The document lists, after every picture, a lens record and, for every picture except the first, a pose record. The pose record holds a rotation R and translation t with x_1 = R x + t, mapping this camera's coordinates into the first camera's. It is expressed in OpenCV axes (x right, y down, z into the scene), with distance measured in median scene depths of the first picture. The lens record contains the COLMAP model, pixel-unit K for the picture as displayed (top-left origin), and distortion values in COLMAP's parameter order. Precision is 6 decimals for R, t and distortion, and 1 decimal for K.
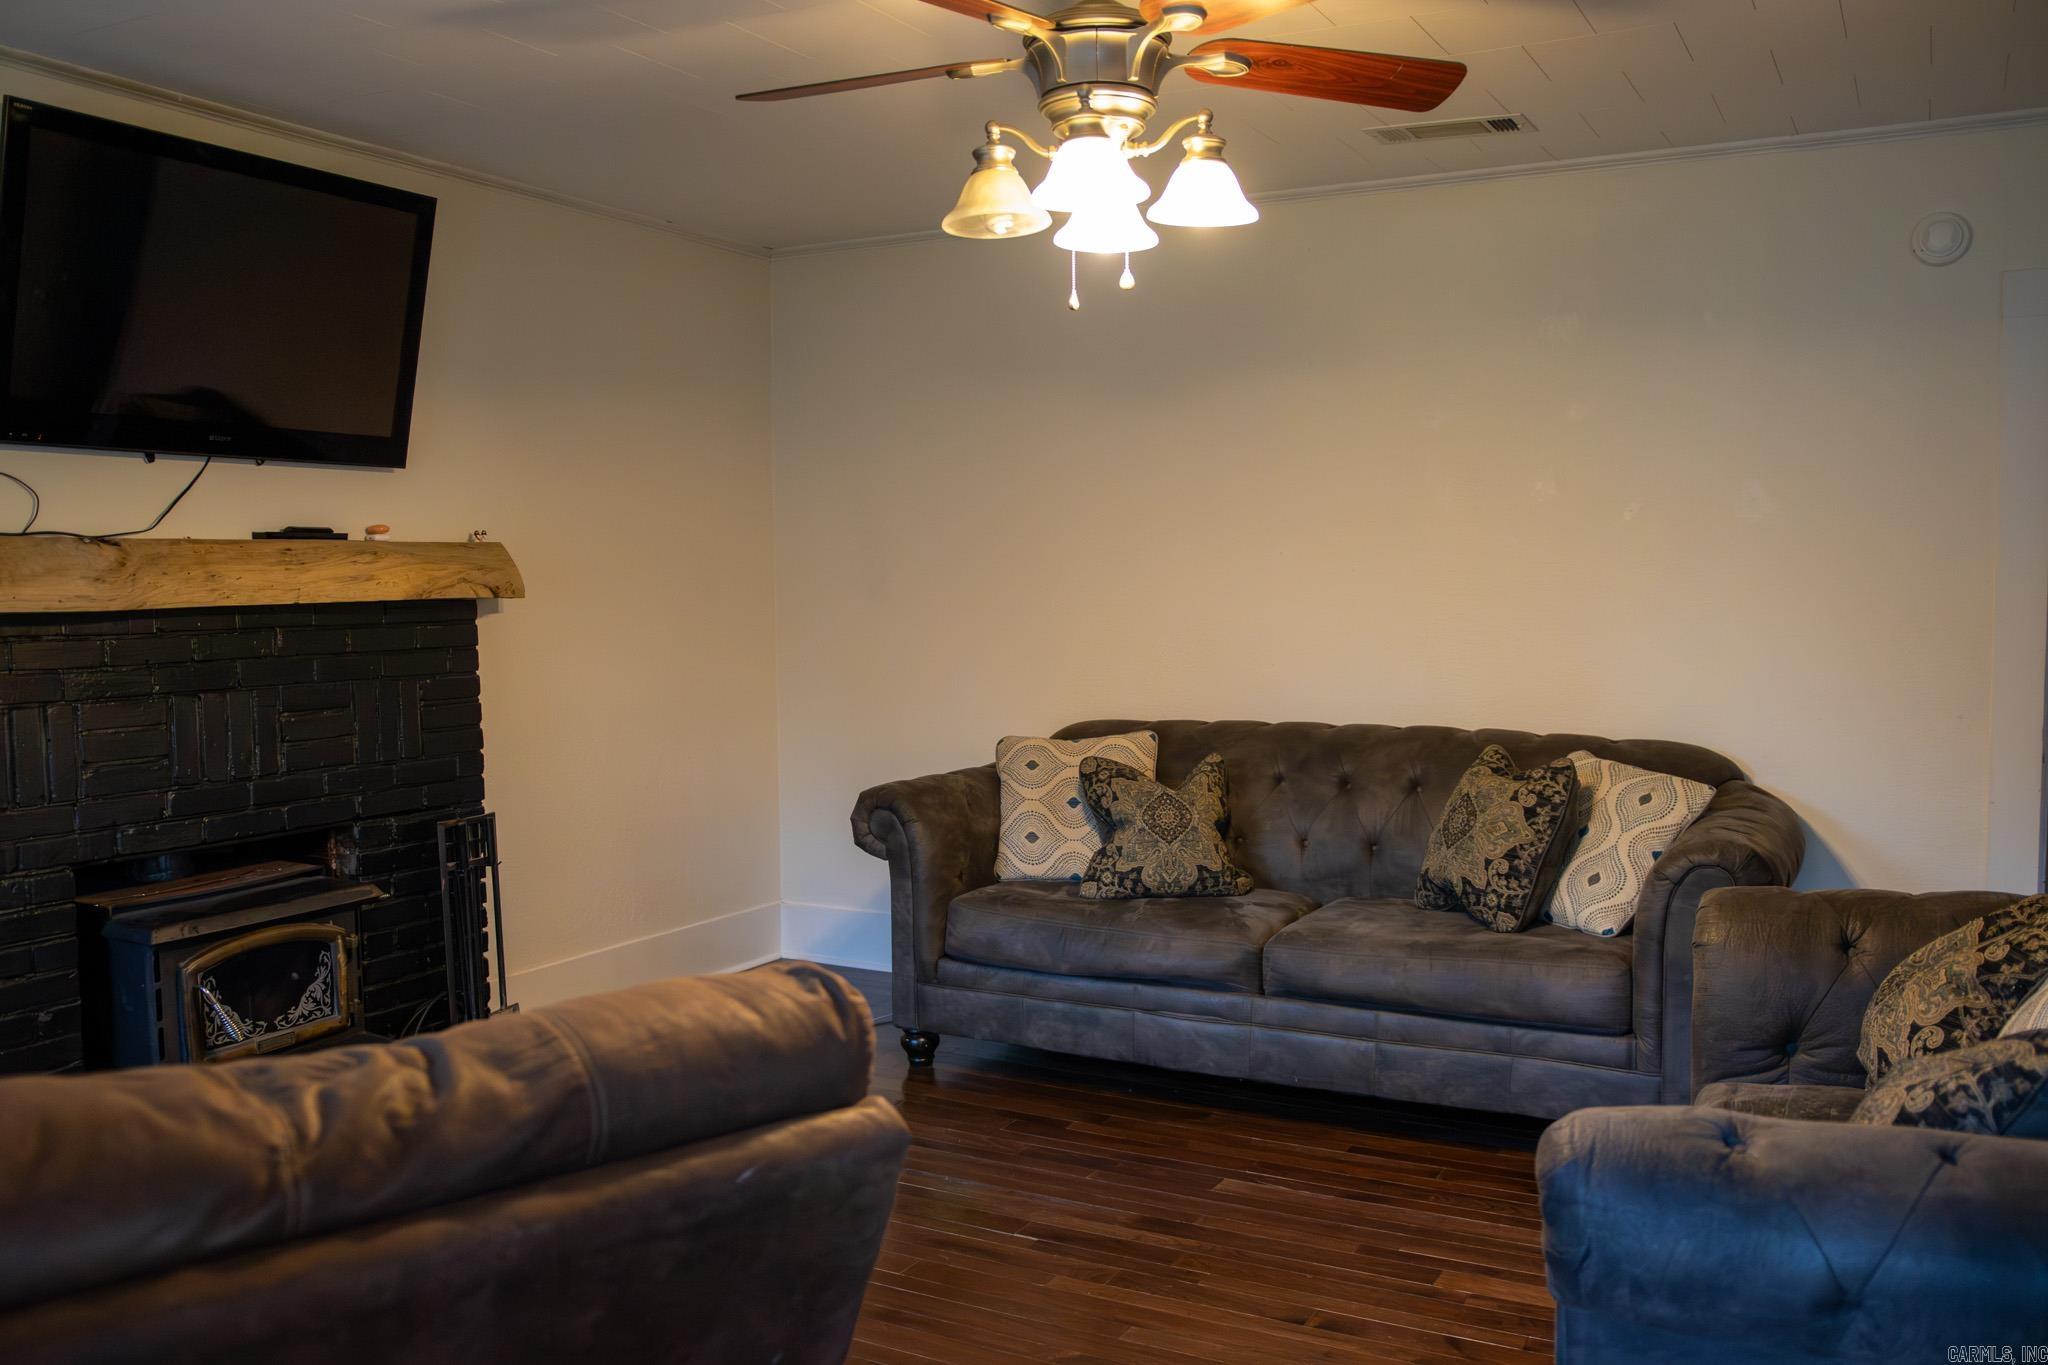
lens RADIAL K [[1702.5, 0, 1024.0], [0, 1702.5, 682.5], [0, 0, 1]] dist [-0.087399, 0.070447]
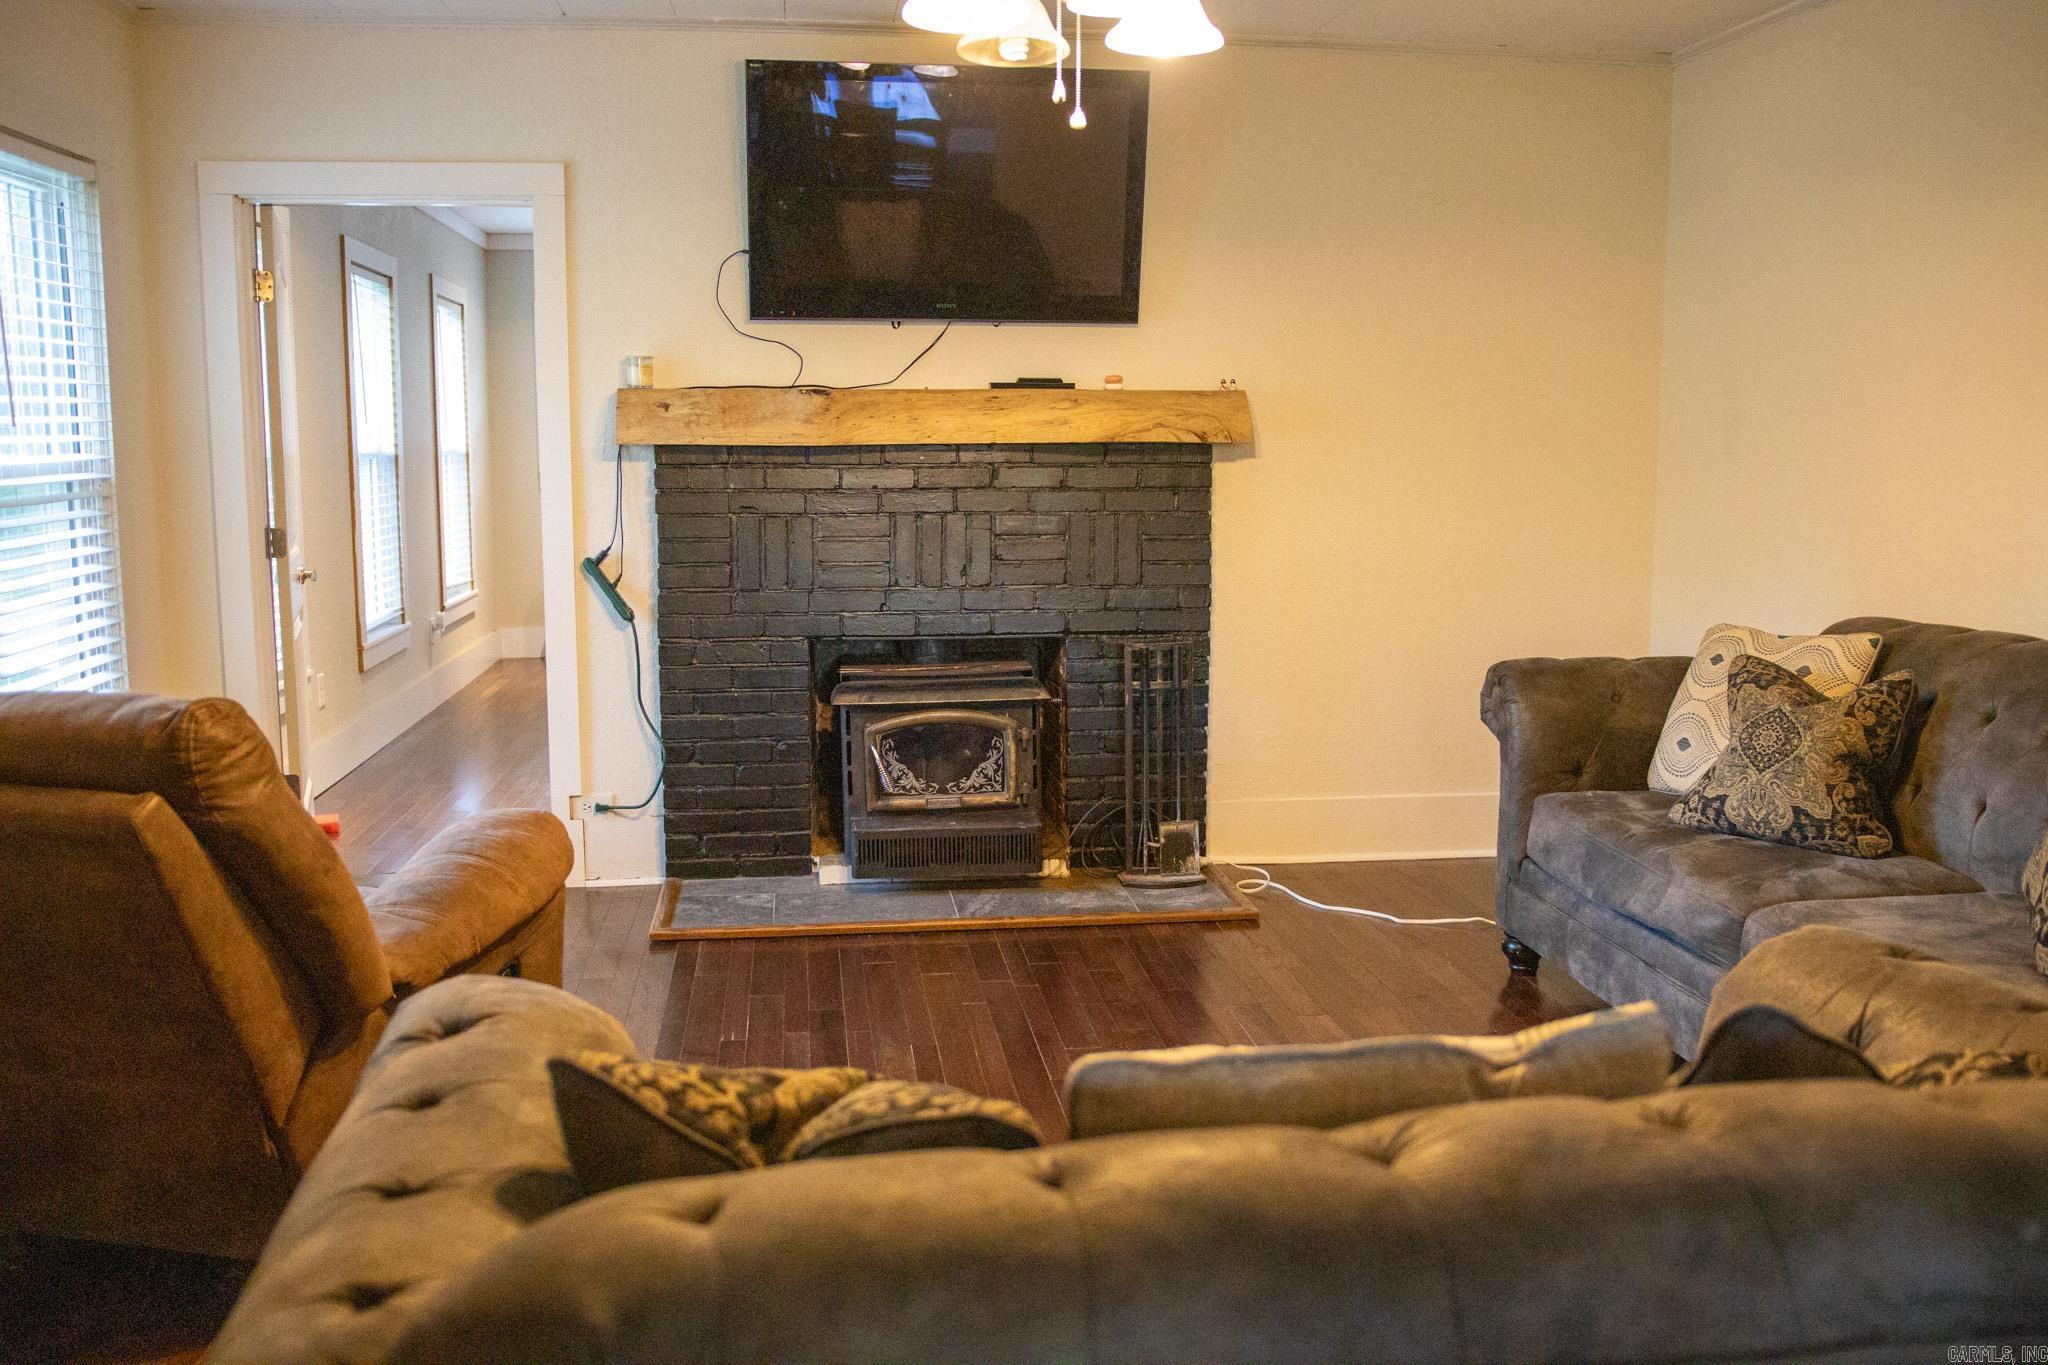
lens RADIAL K [[1702.5, 0, 1024.0], [0, 1702.5, 682.5], [0, 0, 1]] dist [-0.087399, 0.070447]
pose [[0.590901, 0.124526, -0.797076, 0.515269], [-0.056341, 0.991973, 0.113207, -0.015278], [0.804775, -0.021986, 0.593173, 0.278967]]
